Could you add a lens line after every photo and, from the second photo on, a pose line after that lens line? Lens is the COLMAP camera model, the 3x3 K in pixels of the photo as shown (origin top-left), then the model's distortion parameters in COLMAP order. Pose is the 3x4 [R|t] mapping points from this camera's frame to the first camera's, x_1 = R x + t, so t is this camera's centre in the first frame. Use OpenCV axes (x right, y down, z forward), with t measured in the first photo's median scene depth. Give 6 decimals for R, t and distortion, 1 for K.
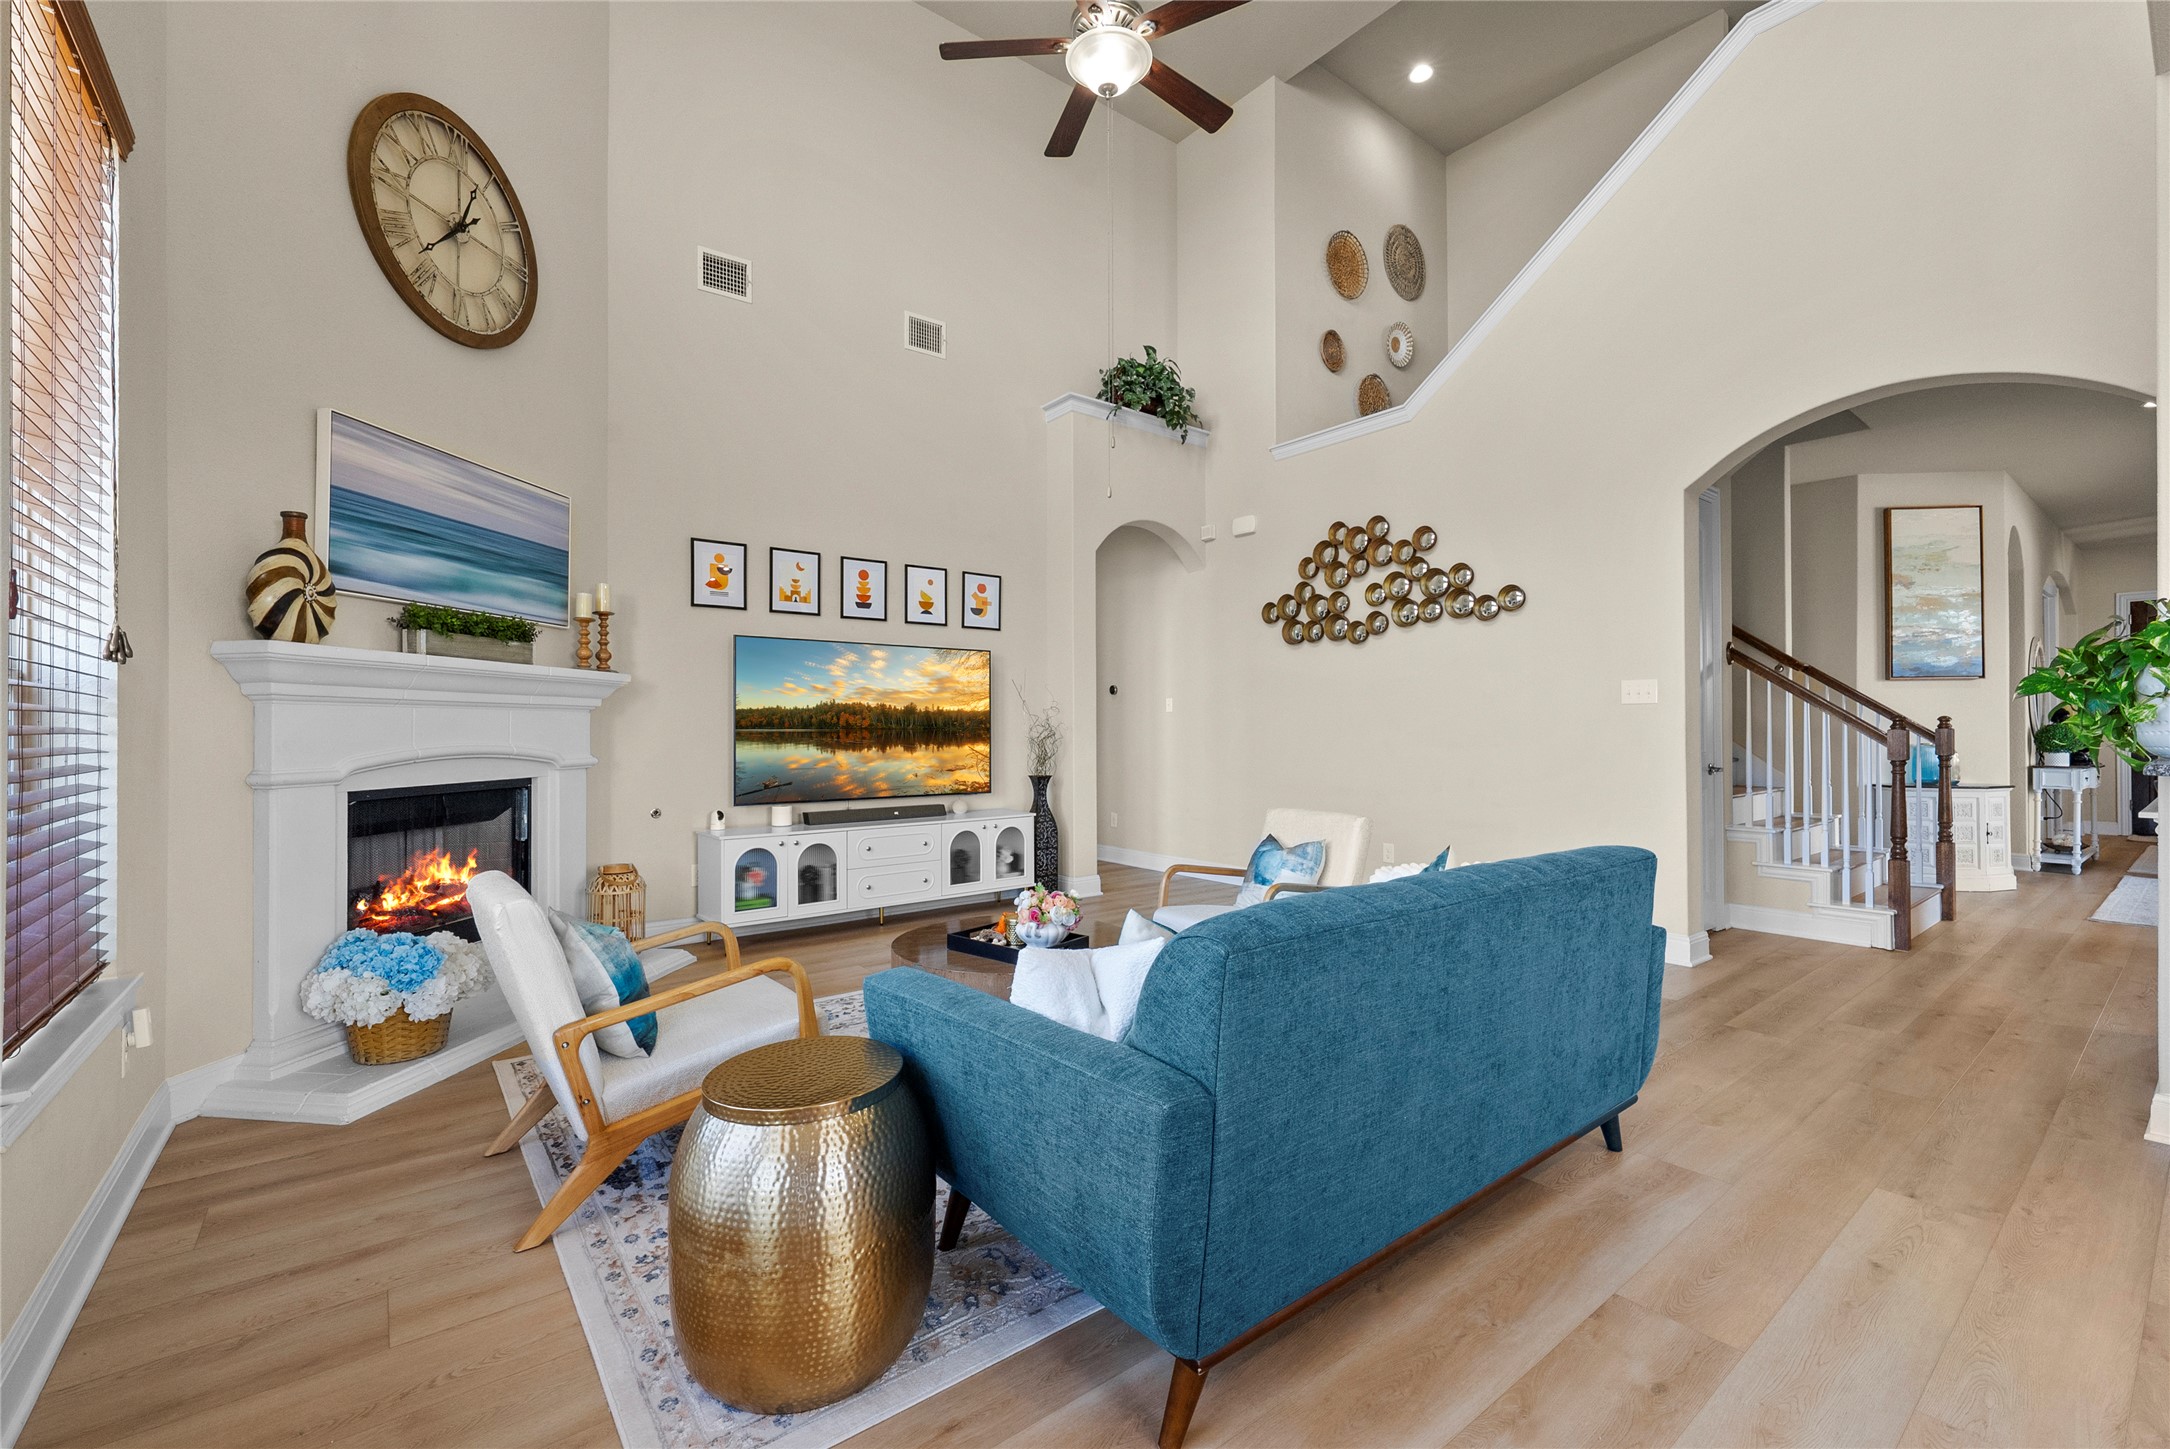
lens RADIAL K [[919.0, 0, 1085.0], [0, 919.0, 724.5], [0, 0, 1]] dist [0.000340, -0.000138]
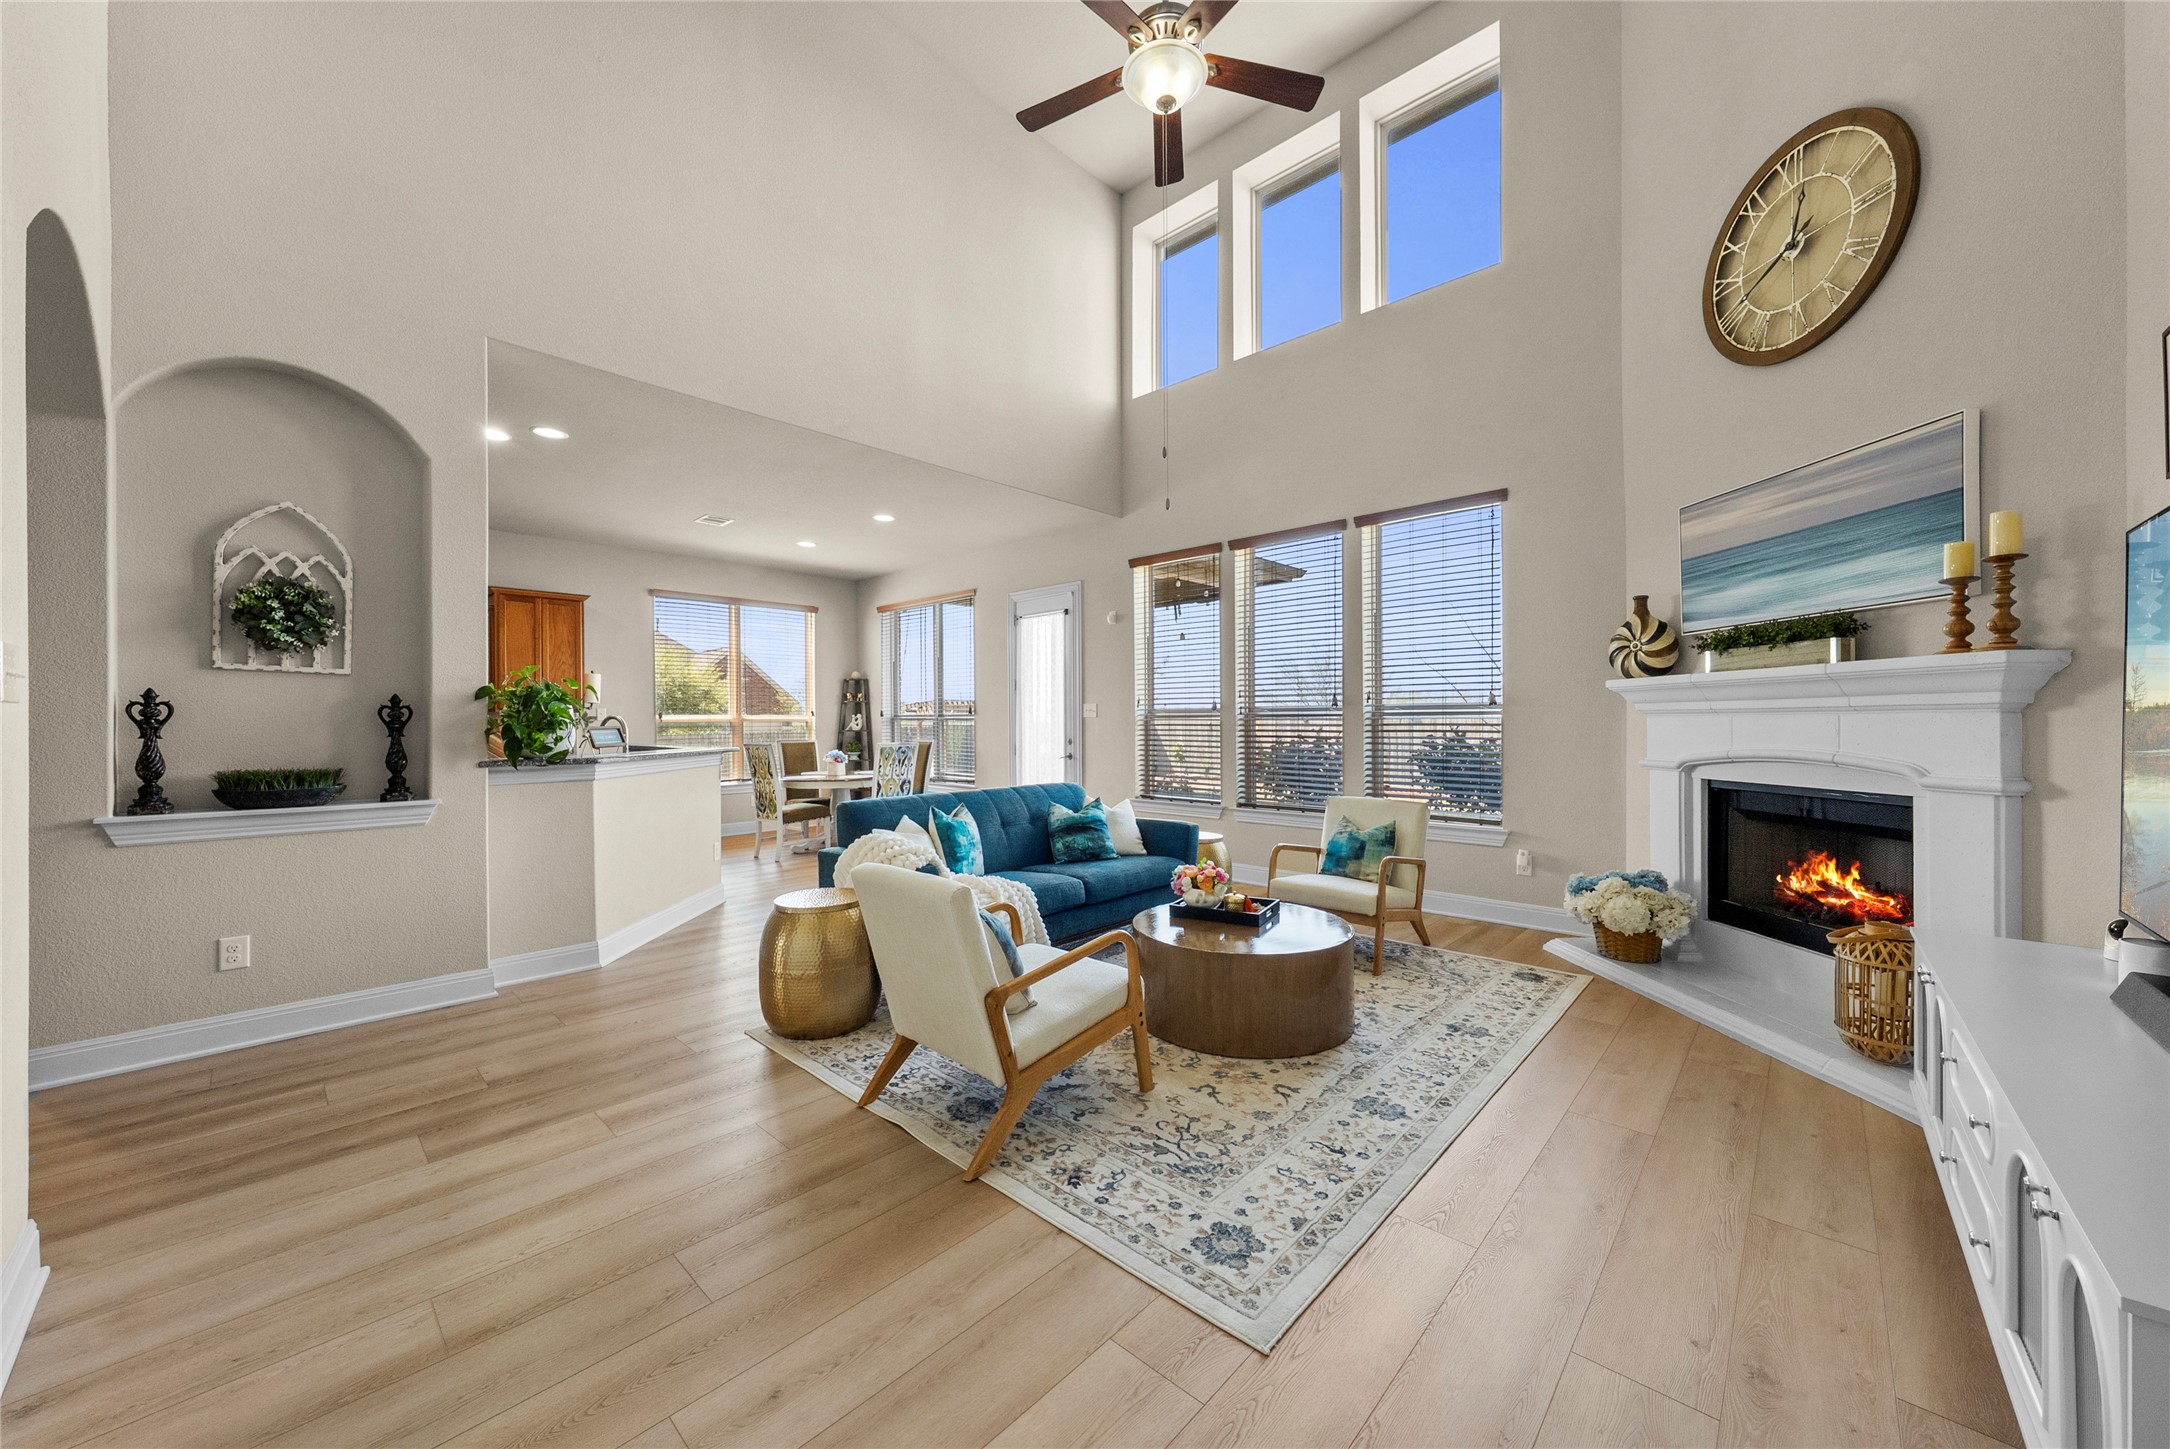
lens RADIAL K [[784.8, 0, 1085.0], [0, 784.8, 724.5], [0, 0, 1]] dist [-0.000658, -0.000126]
pose [[-0.989590, 0.008492, -0.143663, 0.212886], [0.008414, 0.999964, 0.001148, -0.010028], [0.143667, -0.000072, -0.989626, 1.517567]]
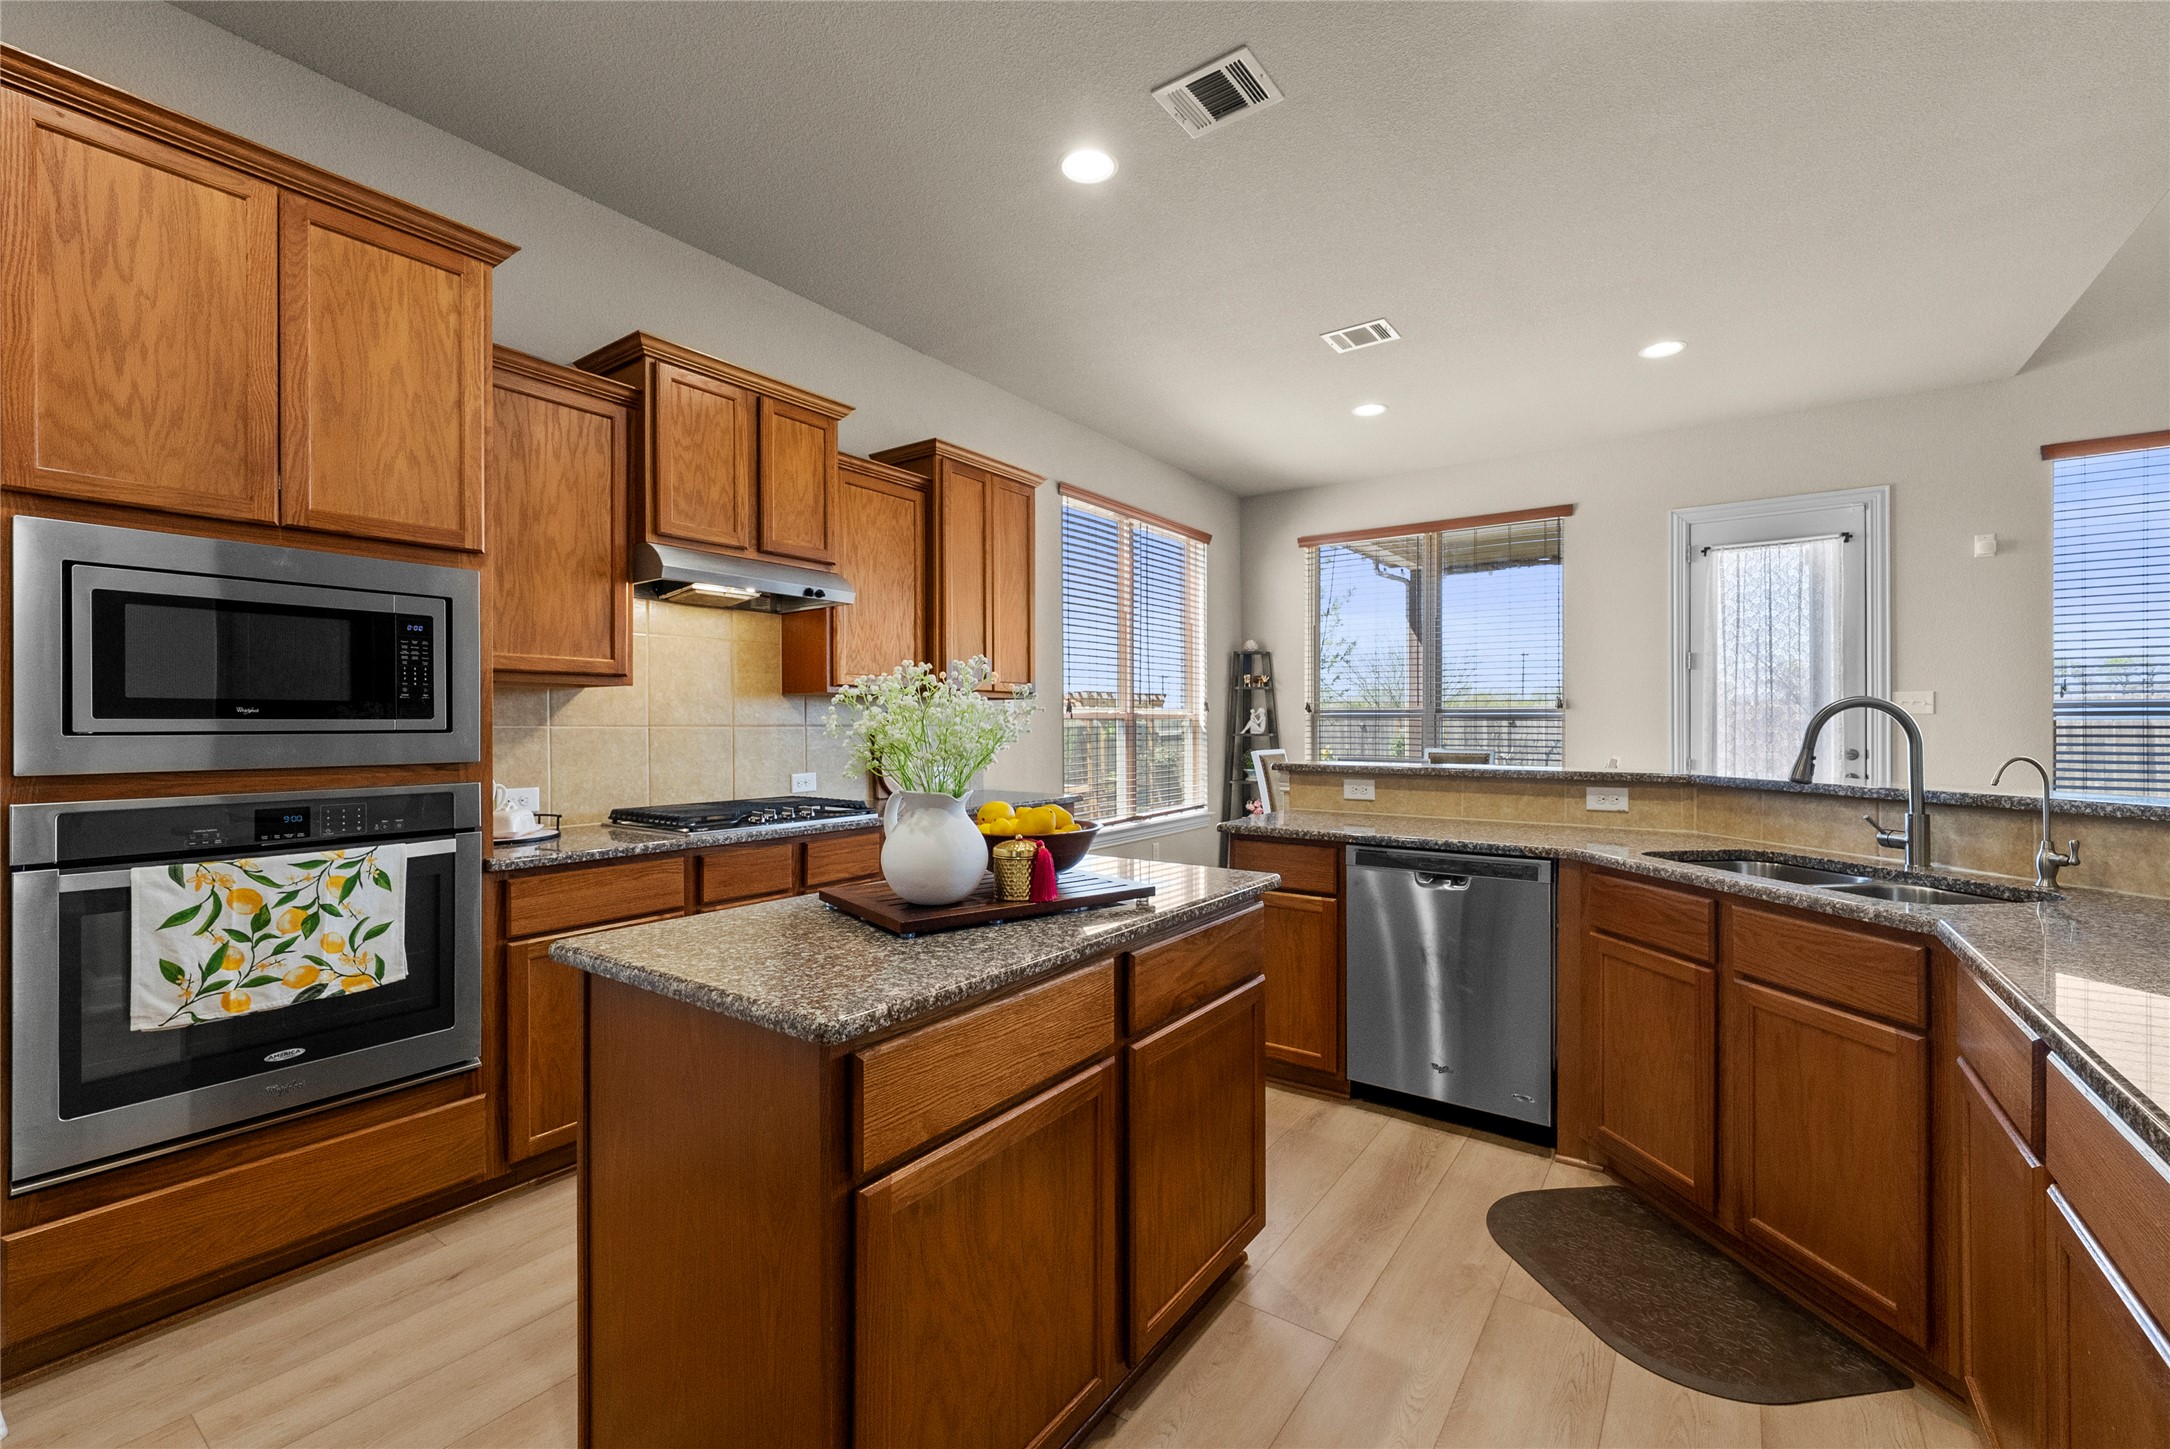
lens RADIAL K [[919.0, 0, 1085.0], [0, 919.0, 724.5], [0, 0, 1]] dist [0.000340, -0.000138]
pose [[-0.958587, 0.006245, -0.284730, 1.279636], [0.005943, 0.999980, 0.001924, -0.016957], [0.284737, 0.000152, -0.958606, 0.707230]]
